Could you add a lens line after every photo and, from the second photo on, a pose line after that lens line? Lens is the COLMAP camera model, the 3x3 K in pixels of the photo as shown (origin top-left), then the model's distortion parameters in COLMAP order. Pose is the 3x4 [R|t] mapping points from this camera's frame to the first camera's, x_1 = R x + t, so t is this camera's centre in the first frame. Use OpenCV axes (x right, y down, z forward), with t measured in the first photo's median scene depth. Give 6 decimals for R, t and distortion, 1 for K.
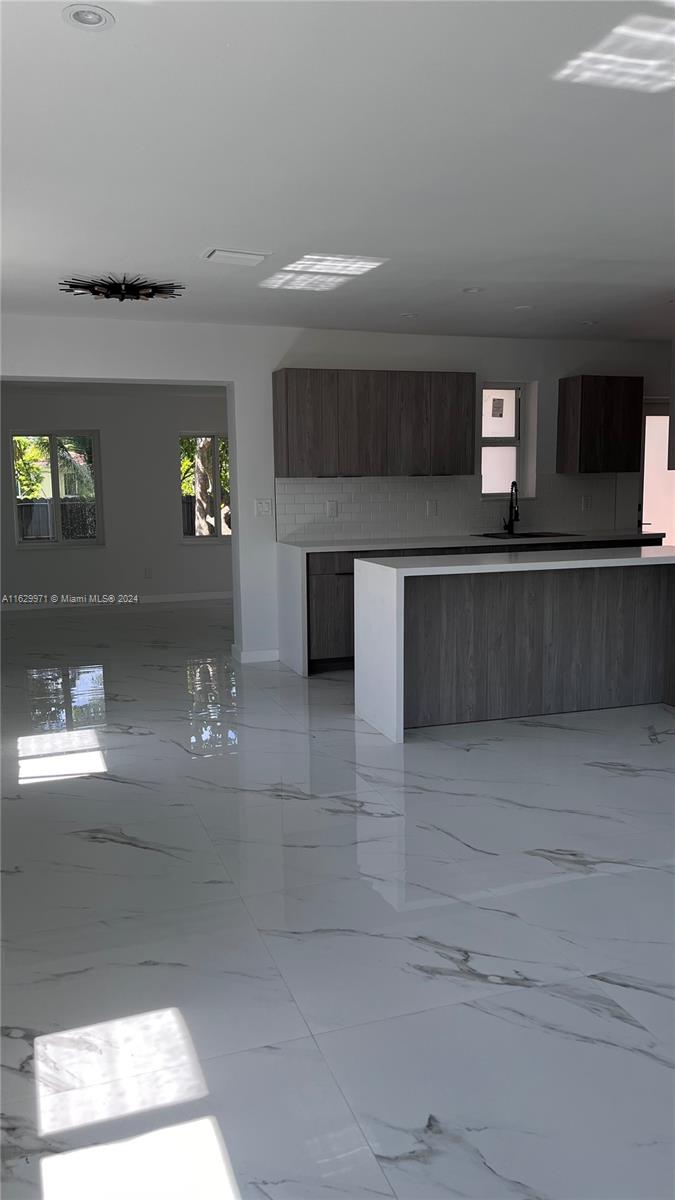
lens RADIAL K [[905.9, 0, 337.1], [0, 905.9, 604.1], [0, 0, 1]] dist [0.069757, -0.089382]
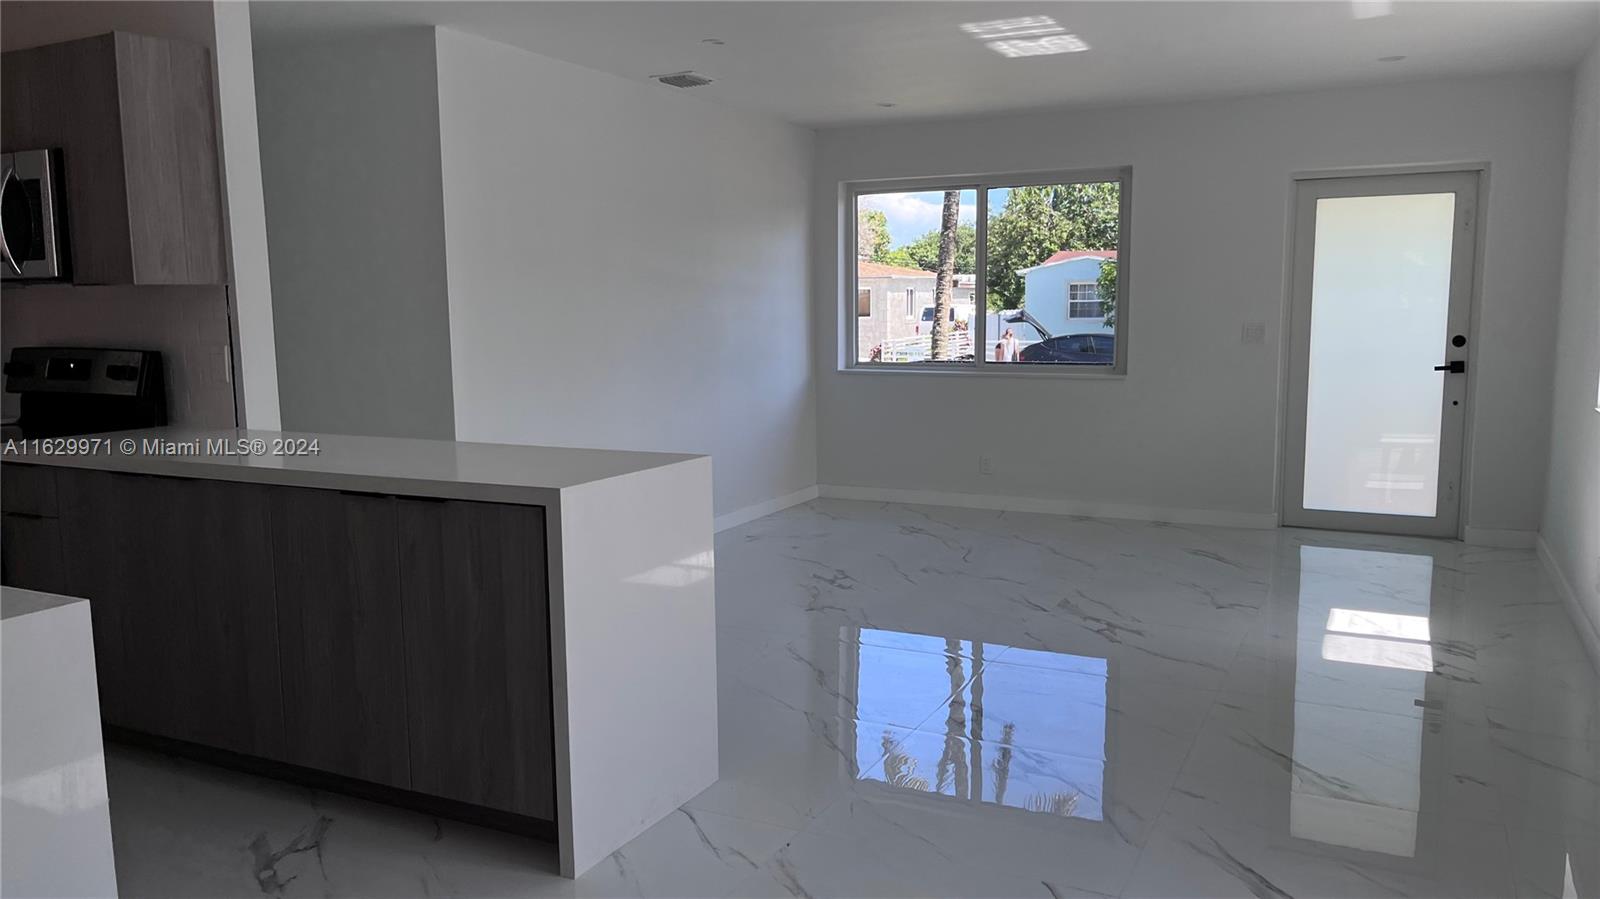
lens RADIAL K [[1211.7, 0, 825.5], [0, 1211.7, 448.0], [0, 0, 1]] dist [0.081493, -0.065995]
pose [[-0.716605, -0.063091, 0.694620, -0.339024], [0.113105, 0.972207, 0.204989, -0.128292], [-0.688248, 0.225461, -0.689552, 1.020127]]
